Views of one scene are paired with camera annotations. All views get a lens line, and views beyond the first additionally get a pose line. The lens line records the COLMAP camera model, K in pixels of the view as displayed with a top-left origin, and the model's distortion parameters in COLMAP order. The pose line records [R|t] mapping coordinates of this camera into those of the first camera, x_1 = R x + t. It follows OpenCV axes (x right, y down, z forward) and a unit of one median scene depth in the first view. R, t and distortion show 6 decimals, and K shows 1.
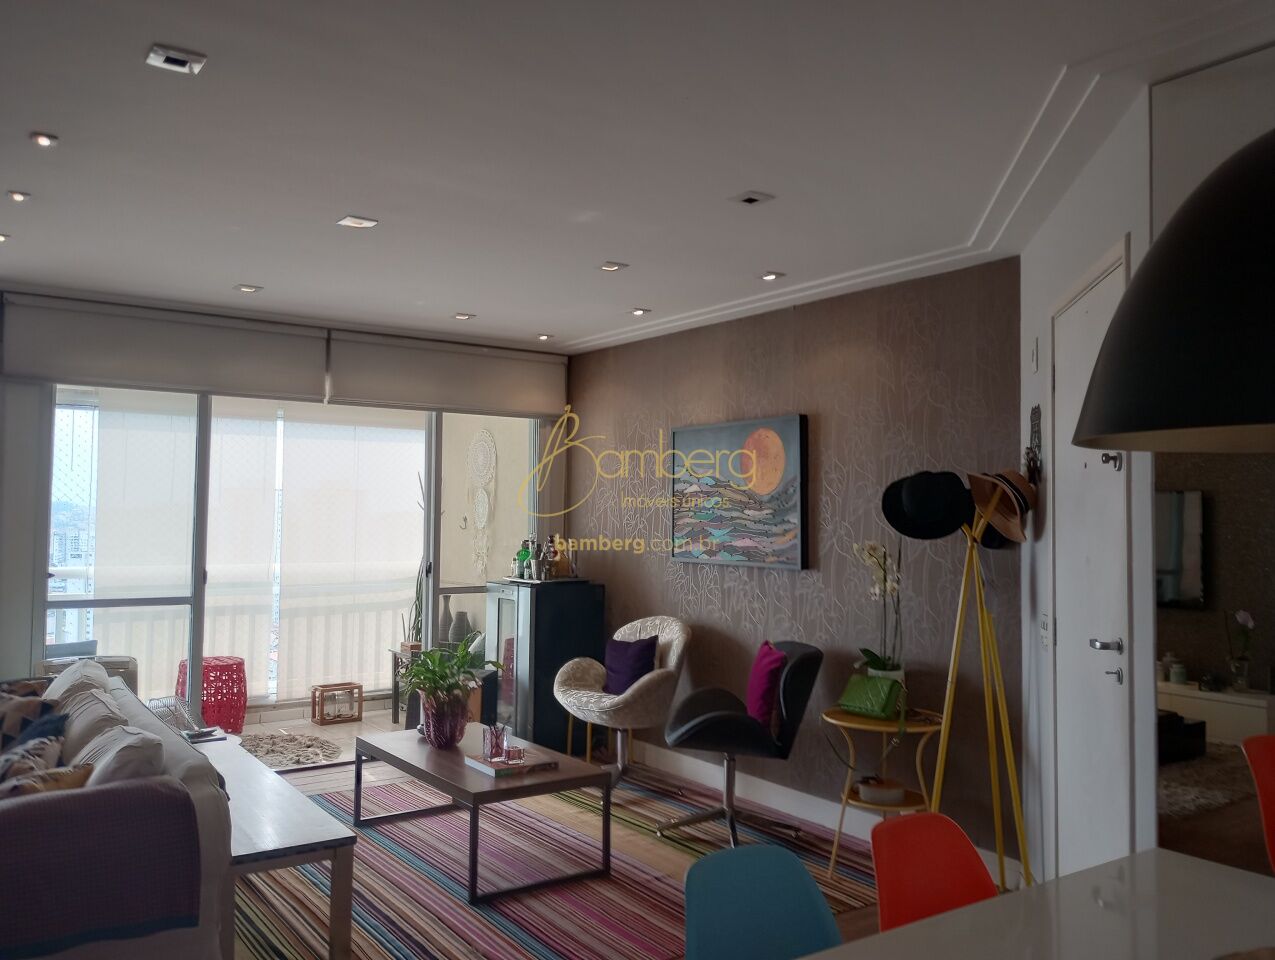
lens RADIAL K [[1045.9, 0, 637.5], [0, 1045.9, 480.0], [0, 0, 1]] dist [-0.062570, -0.003121]
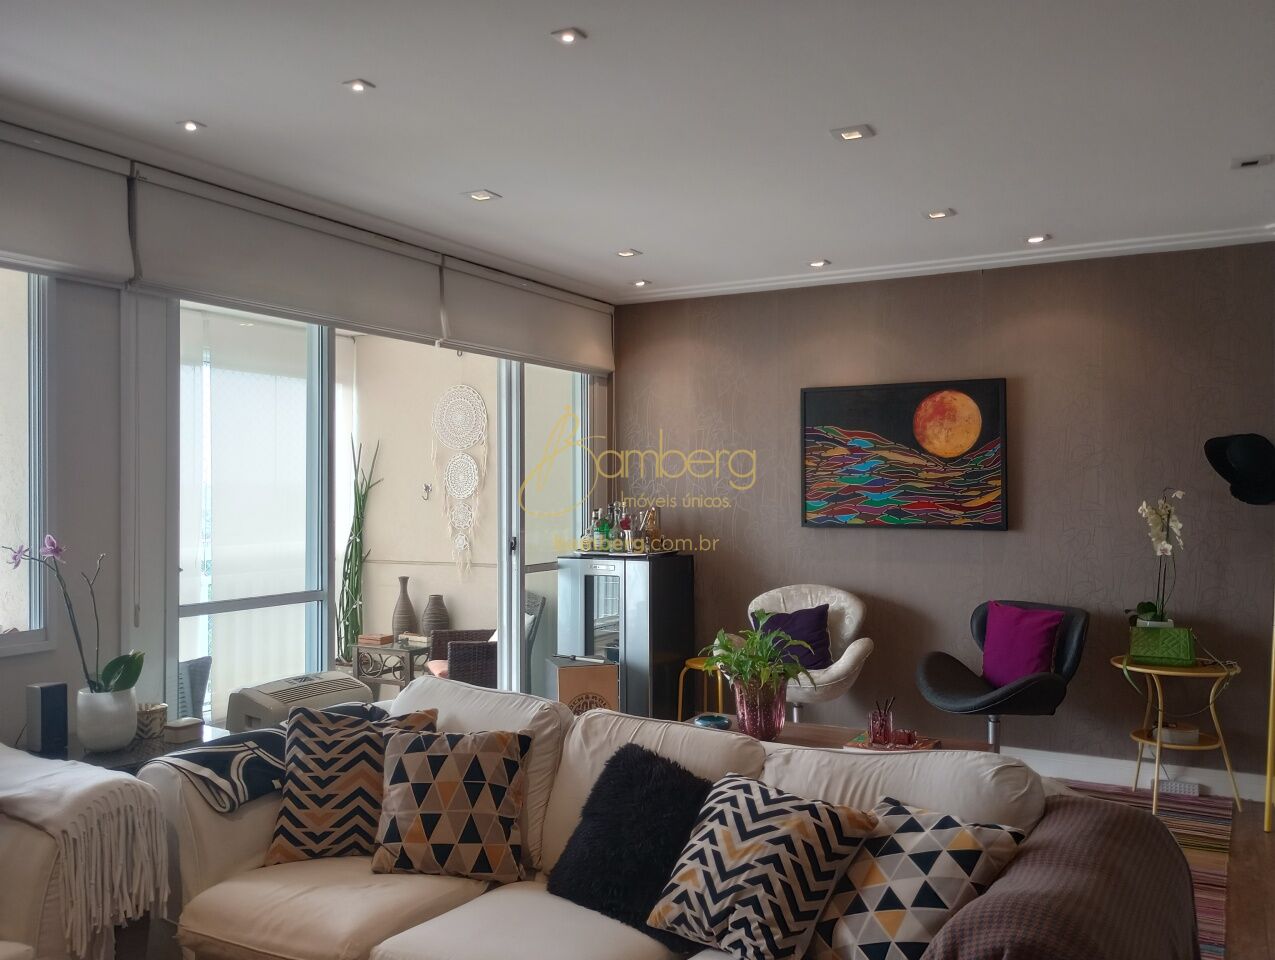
lens RADIAL K [[1052.9, 0, 637.5], [0, 1052.9, 480.0], [0, 0, 1]] dist [-0.008030, -0.008092]
pose [[0.912755, -0.007792, 0.408432, -0.498187], [-0.004345, 0.999576, 0.028781, 0.007464], [-0.408483, -0.028045, 0.912335, 0.178003]]
